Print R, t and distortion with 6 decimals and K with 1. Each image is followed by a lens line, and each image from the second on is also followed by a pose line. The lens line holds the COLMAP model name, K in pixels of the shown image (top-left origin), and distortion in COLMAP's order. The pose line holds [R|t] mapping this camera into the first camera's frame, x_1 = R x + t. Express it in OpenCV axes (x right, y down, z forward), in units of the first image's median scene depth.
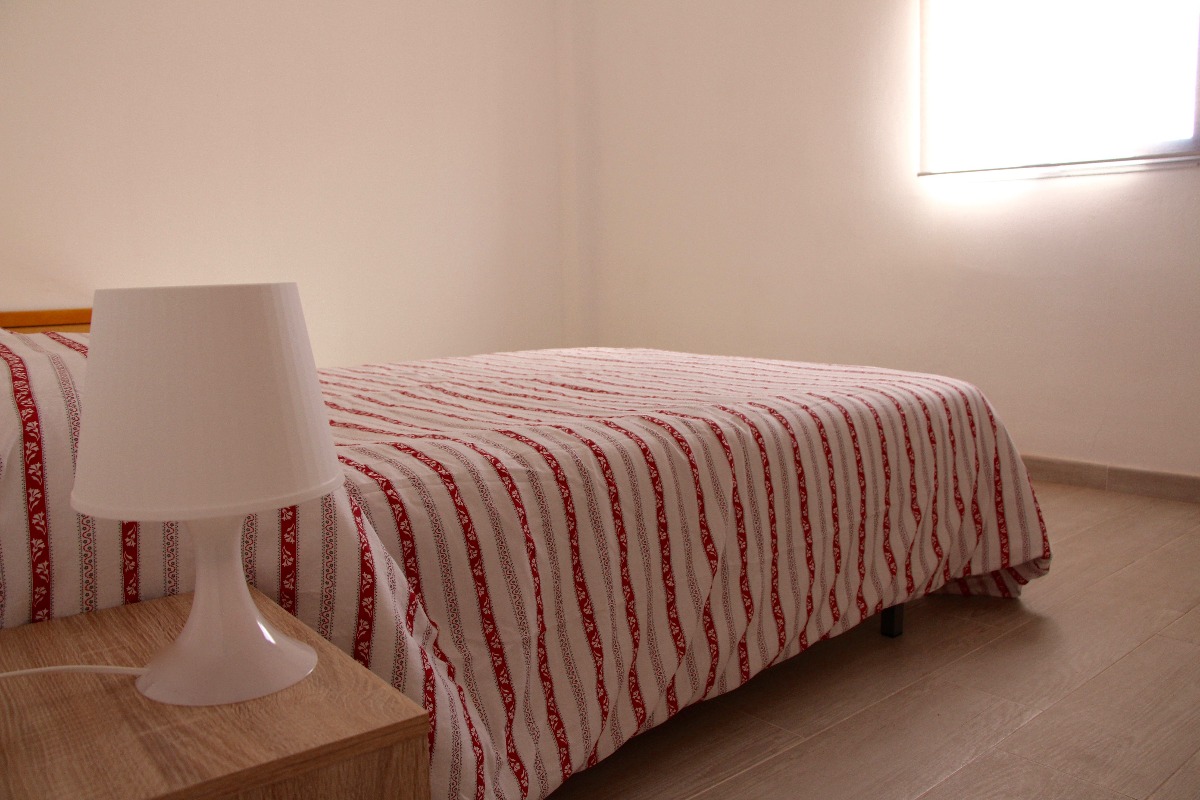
lens RADIAL K [[938.8, 0, 600.0], [0, 938.8, 400.0], [0, 0, 1]] dist [-0.166964, 0.086575]
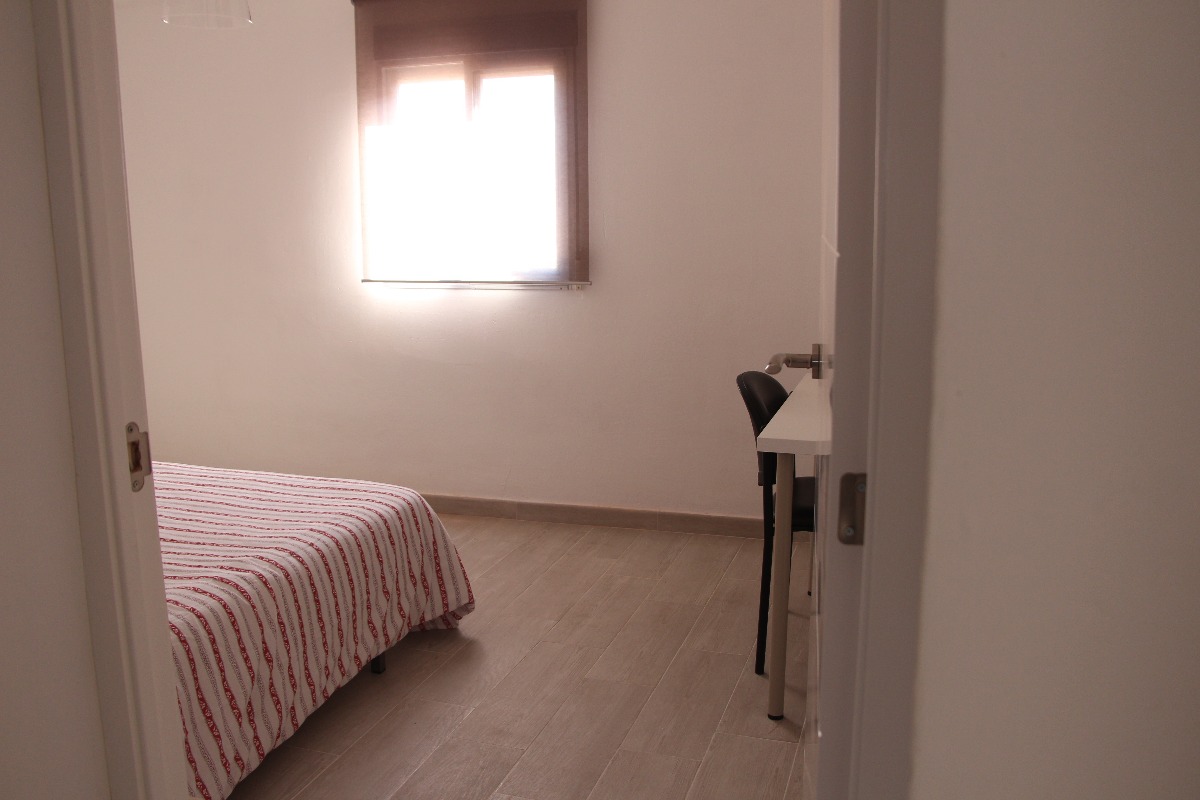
lens RADIAL K [[986.3, 0, 600.0], [0, 986.3, 400.0], [0, 0, 1]] dist [-0.075578, 0.003194]
pose [[0.837765, -0.077600, 0.540489, -0.232524], [0.061679, 0.996963, 0.047534, -0.273723], [-0.542537, -0.006486, 0.840007, -0.608069]]
